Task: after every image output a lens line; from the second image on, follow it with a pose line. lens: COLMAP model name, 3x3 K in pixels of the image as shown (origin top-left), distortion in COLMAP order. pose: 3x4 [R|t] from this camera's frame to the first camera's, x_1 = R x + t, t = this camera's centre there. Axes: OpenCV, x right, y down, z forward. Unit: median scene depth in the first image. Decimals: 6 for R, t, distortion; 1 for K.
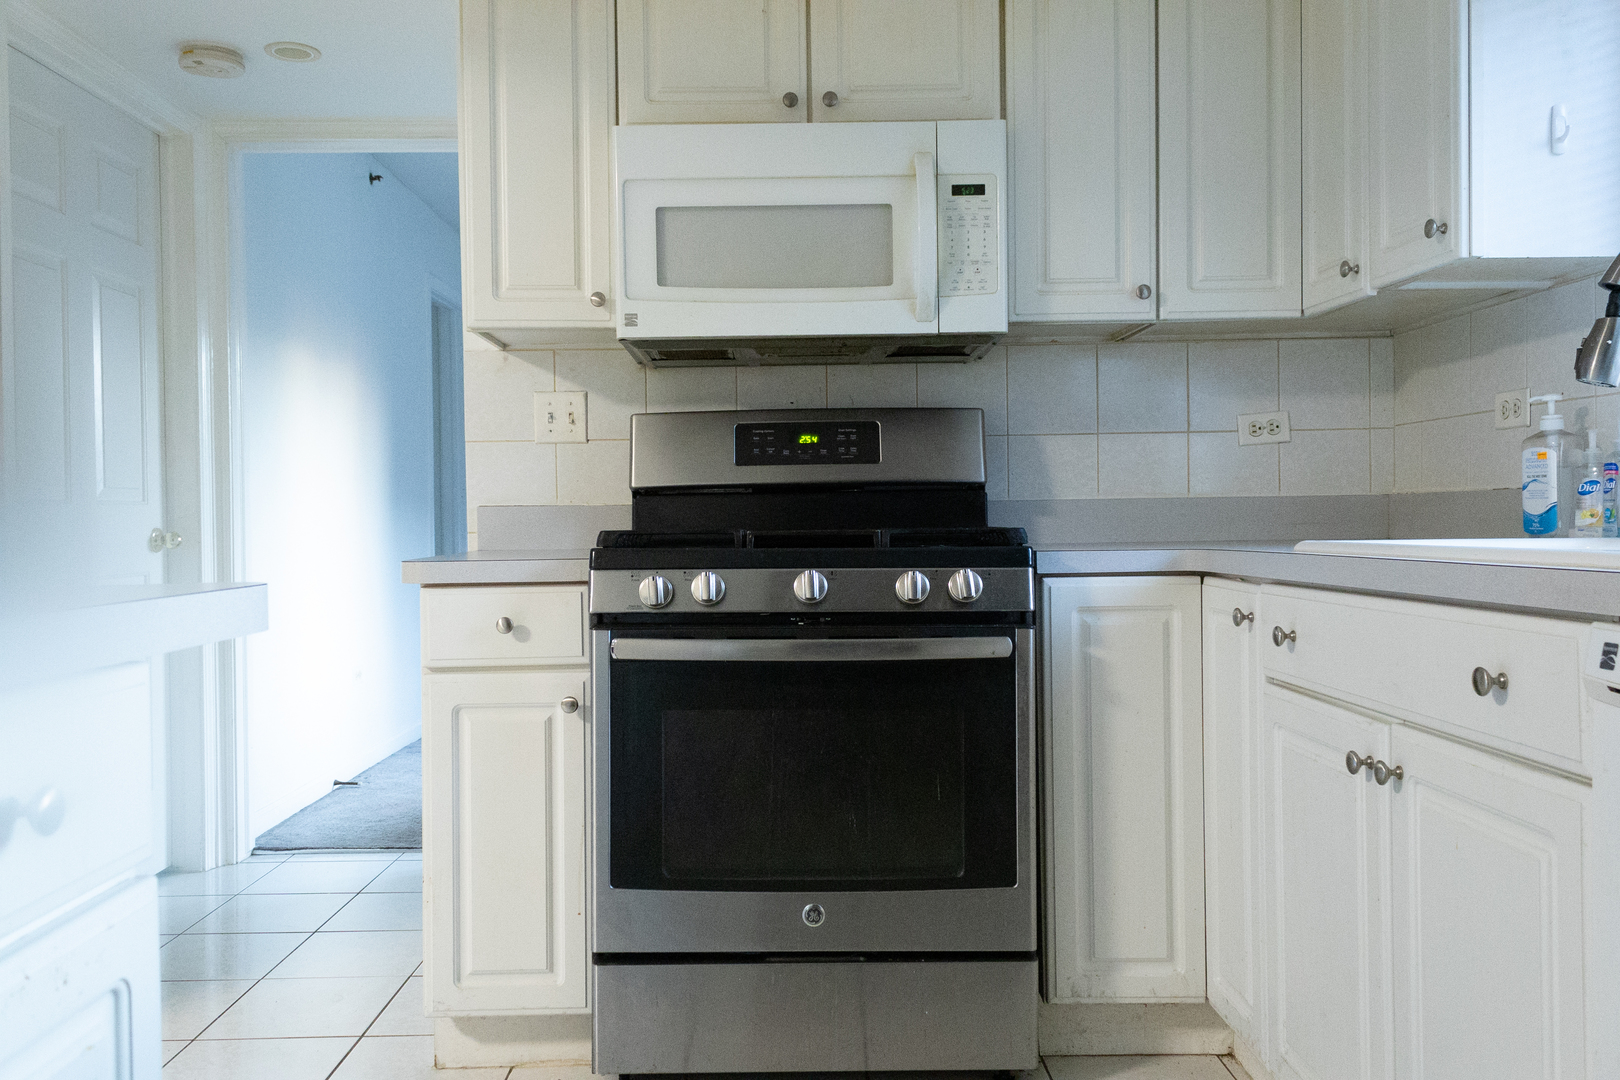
lens RADIAL K [[1315.4, 0, 804.5], [0, 1315.4, 530.6], [0, 0, 1]] dist [0.059748, -0.067938]
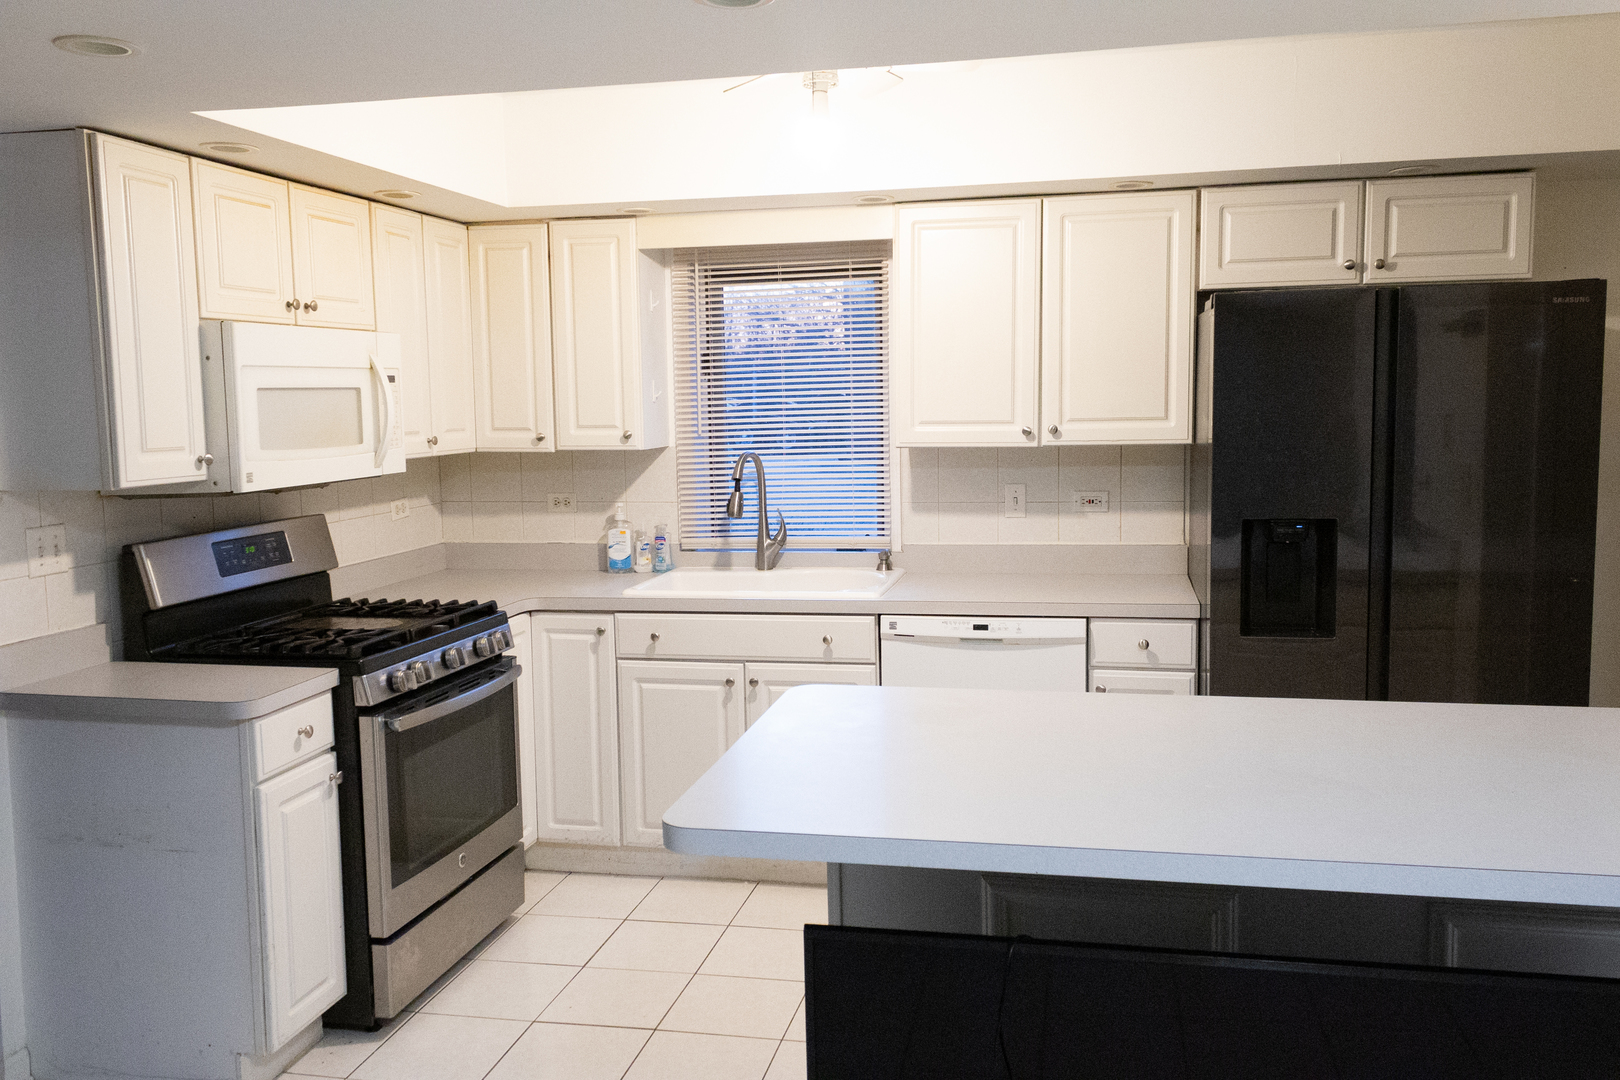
lens RADIAL K [[1315.4, 0, 804.5], [0, 1315.4, 530.6], [0, 0, 1]] dist [0.059748, -0.067938]
pose [[0.237012, -0.093137, 0.967032, -1.210734], [0.023837, 0.995652, 0.090051, -0.207728], [-0.971214, 0.001708, 0.238202, 0.187750]]
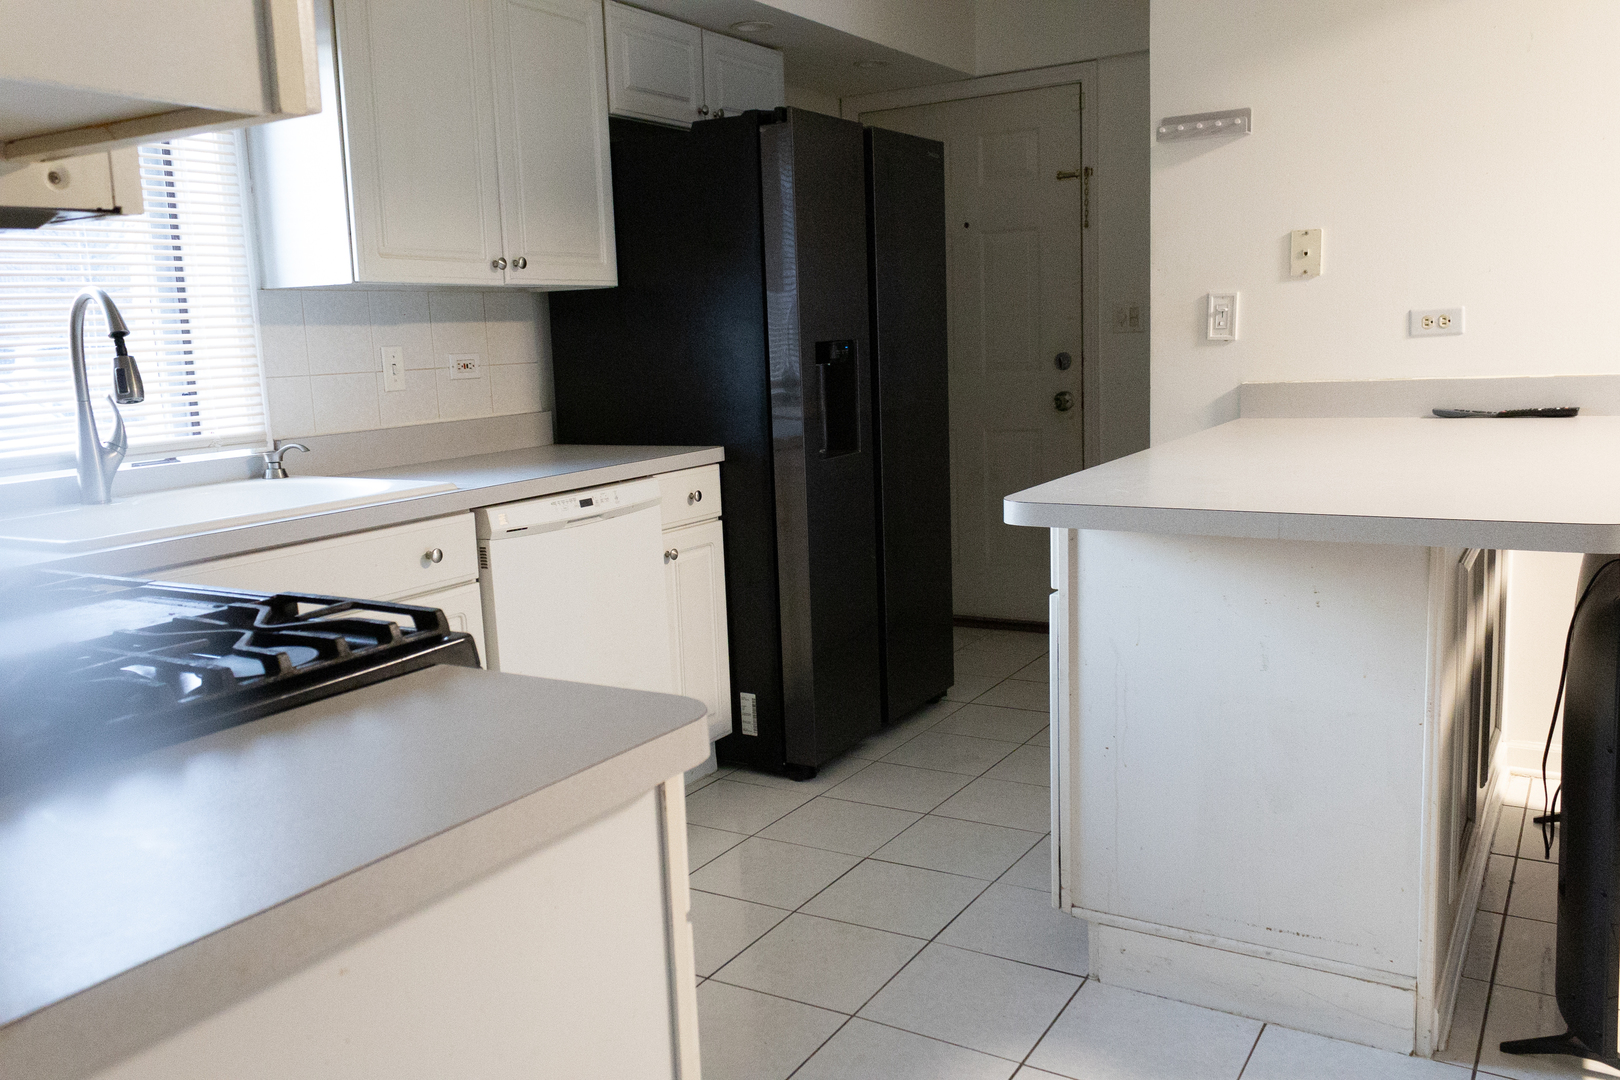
lens RADIAL K [[1309.3, 0, 770.3], [0, 1309.3, 538.9], [0, 0, 1]] dist [0.066292, 0.000145]
pose [[-0.836773, -0.039212, 0.546144, -0.512850], [0.053421, 0.986828, 0.152700, -0.098110], [-0.544938, 0.156951, -0.823656, 1.229926]]
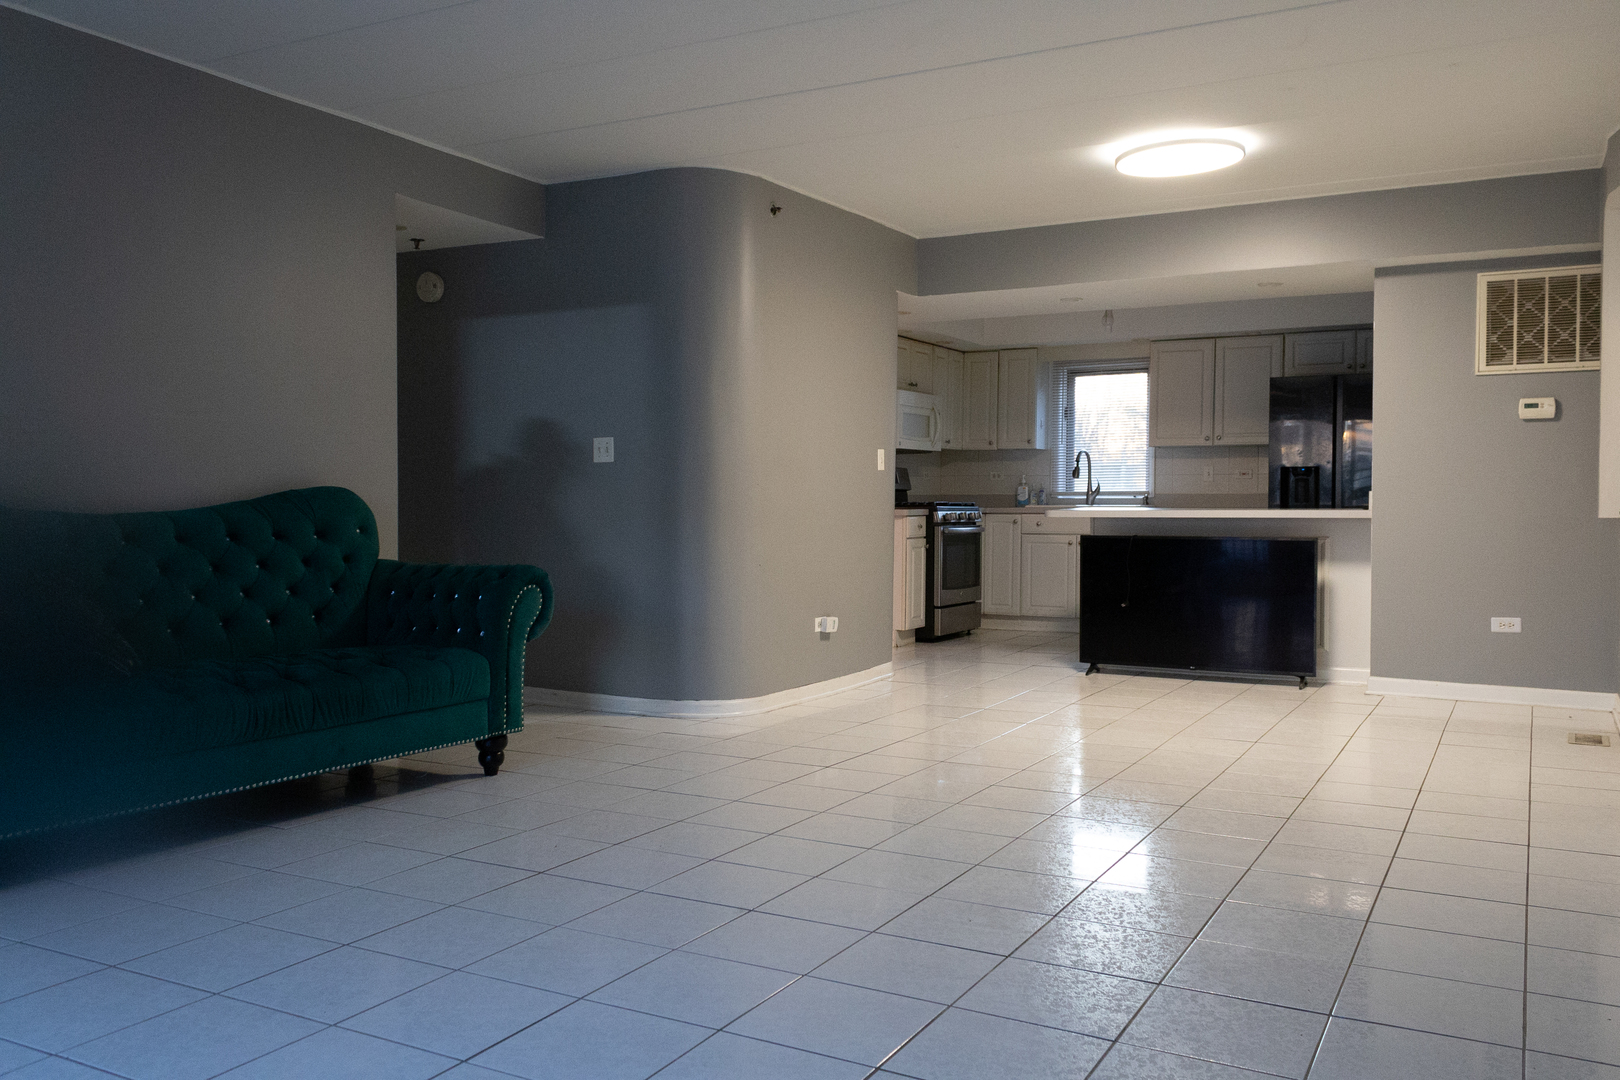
lens RADIAL K [[1286.7, 0, 782.3], [0, 1286.7, 540.4], [0, 0, 1]] dist [0.037000, -0.034442]
pose [[0.516673, -0.015419, 0.856044, -3.258103], [-0.002427, 0.999807, 0.019473, 0.035836], [-0.856179, -0.012138, 0.516537, -0.533681]]
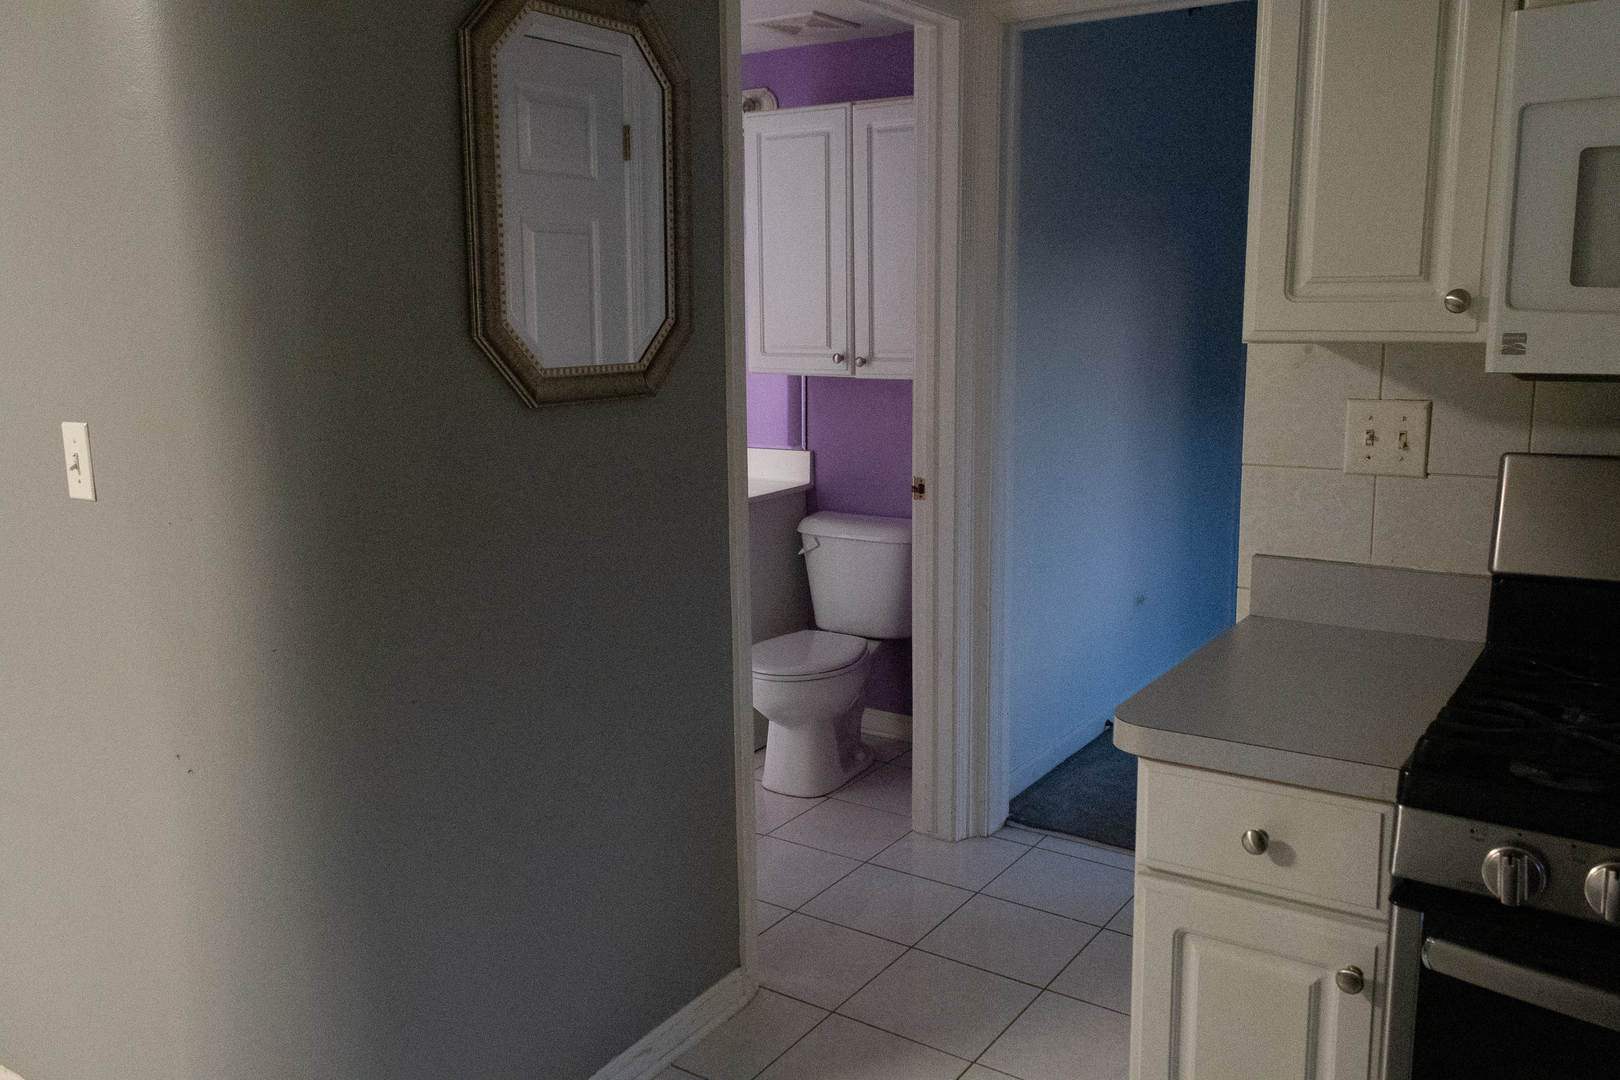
lens RADIAL K [[1319.8, 0, 797.1], [0, 1319.8, 537.1], [0, 0, 1]] dist [0.075835, -0.107002]
pose [[0.816749, 0.100587, -0.568157, -0.042367], [-0.002896, 0.985390, 0.170291, -0.172802], [0.576985, -0.137440, 0.805108, 0.301825]]
